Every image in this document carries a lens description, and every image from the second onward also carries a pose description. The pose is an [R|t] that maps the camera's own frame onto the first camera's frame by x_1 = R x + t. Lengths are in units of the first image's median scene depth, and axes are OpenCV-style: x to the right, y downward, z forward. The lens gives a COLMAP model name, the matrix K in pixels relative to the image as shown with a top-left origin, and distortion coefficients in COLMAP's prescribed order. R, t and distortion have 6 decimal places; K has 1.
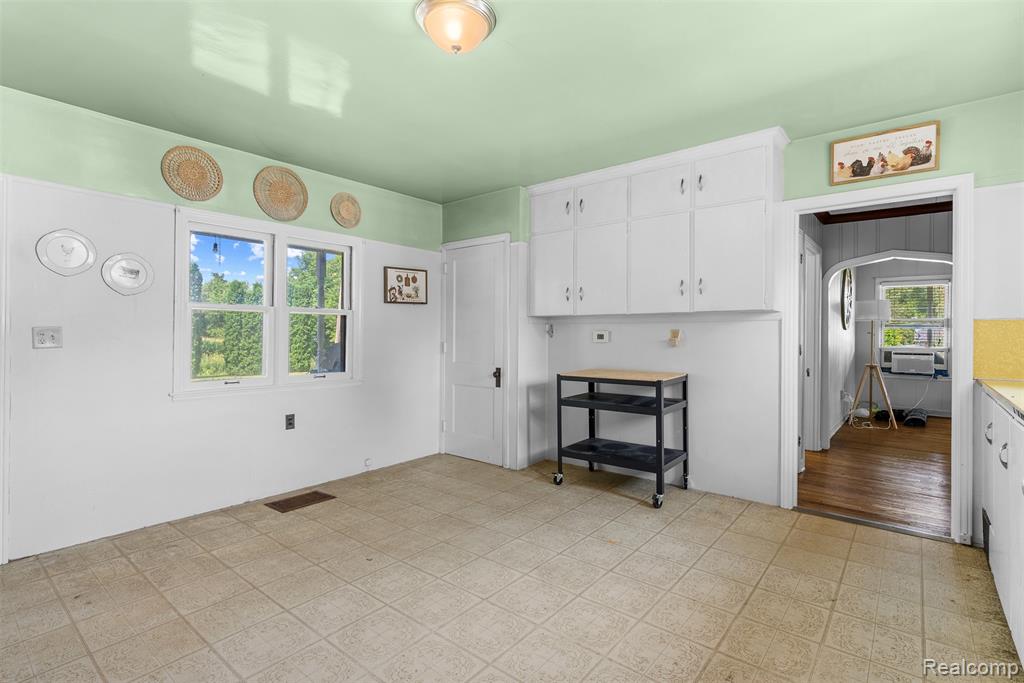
lens RADIAL K [[495.1, 0, 511.7], [0, 495.1, 333.0], [0, 0, 1]] dist [0.004311, 0.000671]
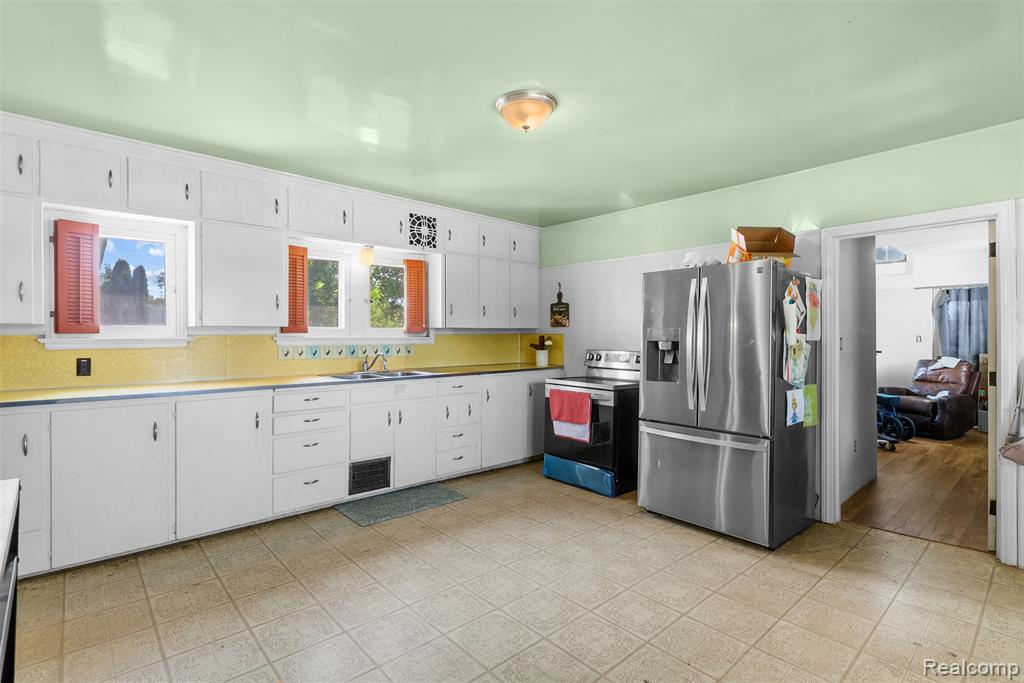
lens RADIAL K [[489.4, 0, 507.4], [0, 489.4, 334.3], [0, 0, 1]] dist [0.000682, 0.000480]
pose [[-0.987652, 0.000049, 0.156664, -0.152630], [-0.000154, 0.999999, -0.001285, -0.022971], [-0.156664, -0.001293, -0.987651, 1.305018]]
